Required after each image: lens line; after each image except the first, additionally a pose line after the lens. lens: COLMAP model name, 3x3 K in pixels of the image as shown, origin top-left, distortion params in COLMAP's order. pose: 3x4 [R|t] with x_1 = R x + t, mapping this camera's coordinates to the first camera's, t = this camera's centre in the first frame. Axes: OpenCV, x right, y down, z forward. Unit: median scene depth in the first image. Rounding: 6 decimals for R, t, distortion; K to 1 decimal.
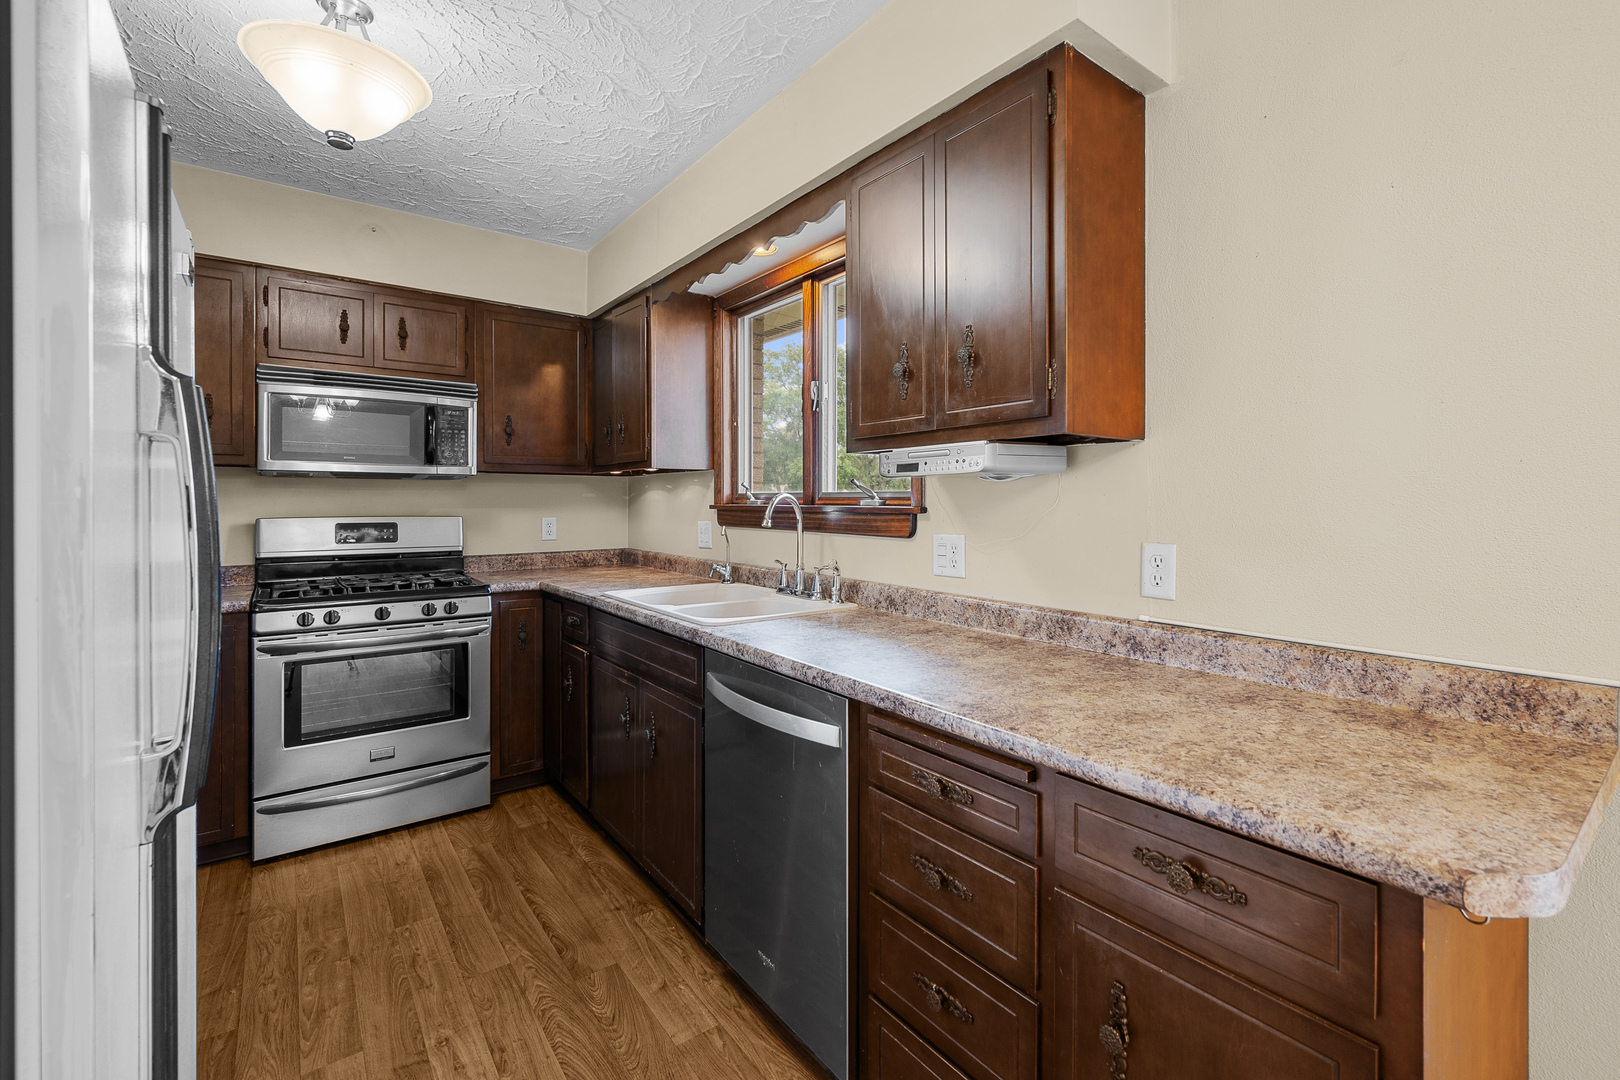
lens RADIAL K [[706.7, 0, 830.1], [0, 706.7, 502.9], [0, 0, 1]] dist [-0.003456, 0.001822]
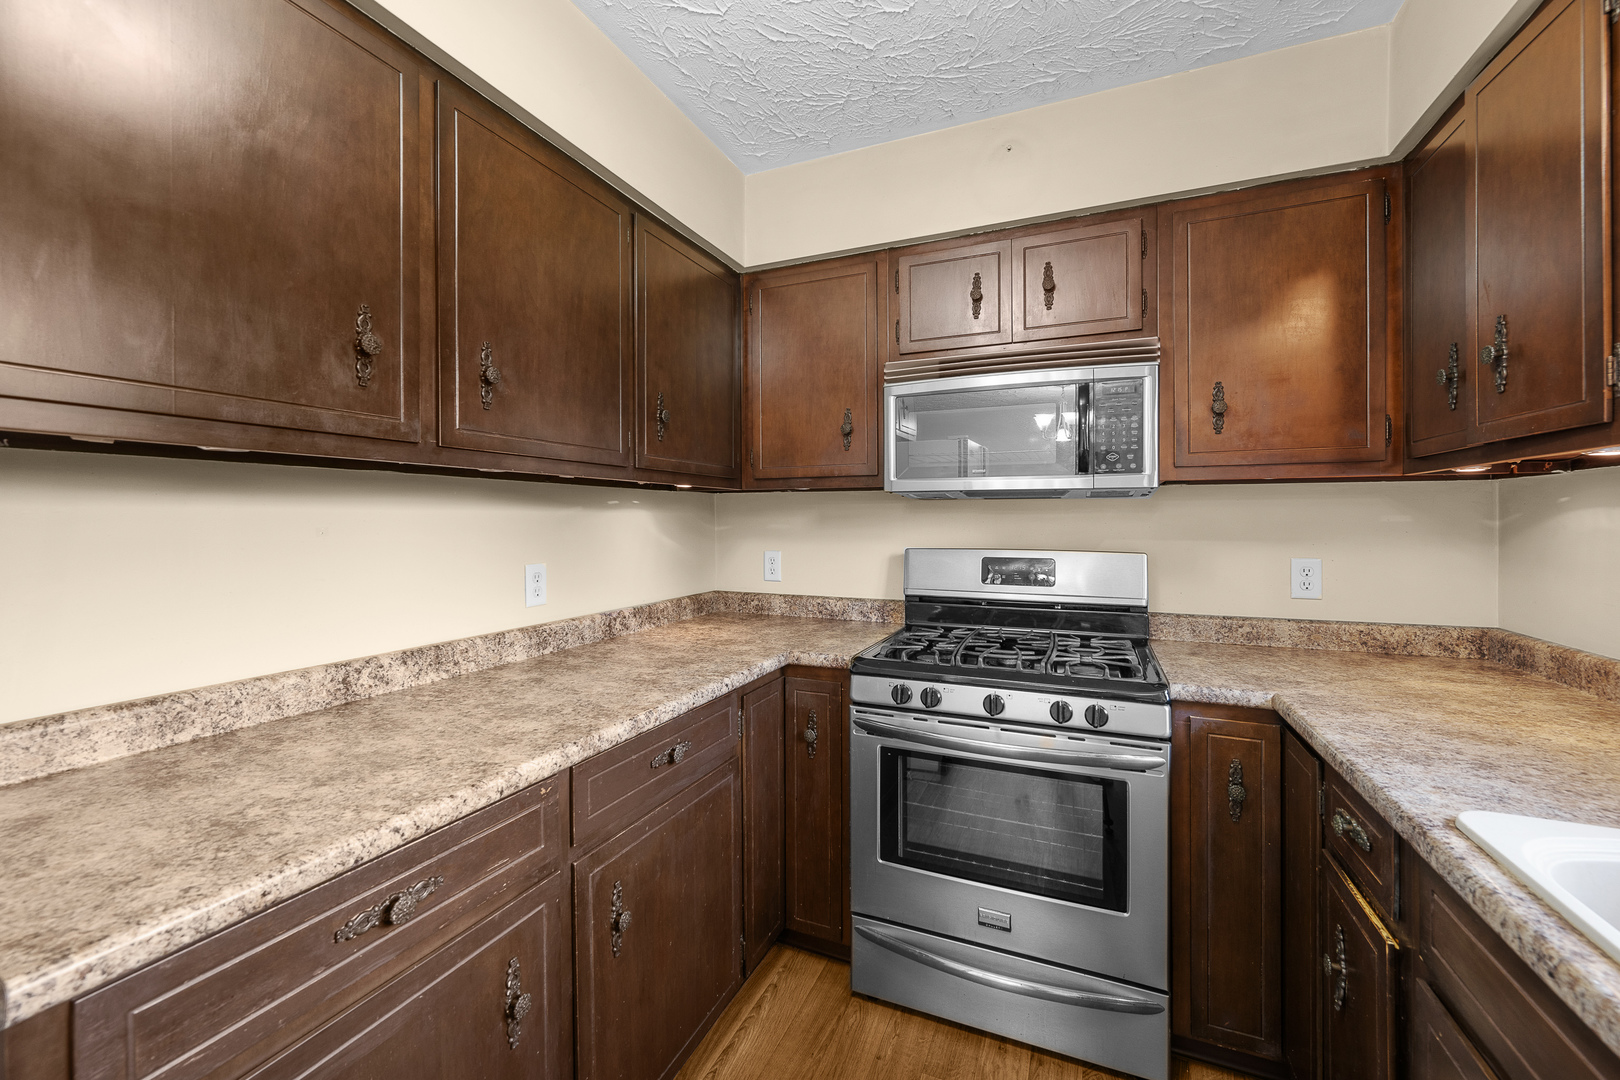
lens RADIAL K [[659.4, 0, 806.4], [0, 659.4, 515.9], [0, 0, 1]] dist [0.000219, -0.001556]
pose [[0.487395, -0.003191, -0.873176, -0.183945], [-0.000174, 0.999993, -0.003751, -0.015547], [0.873181, 0.001981, 0.487391, 0.546071]]
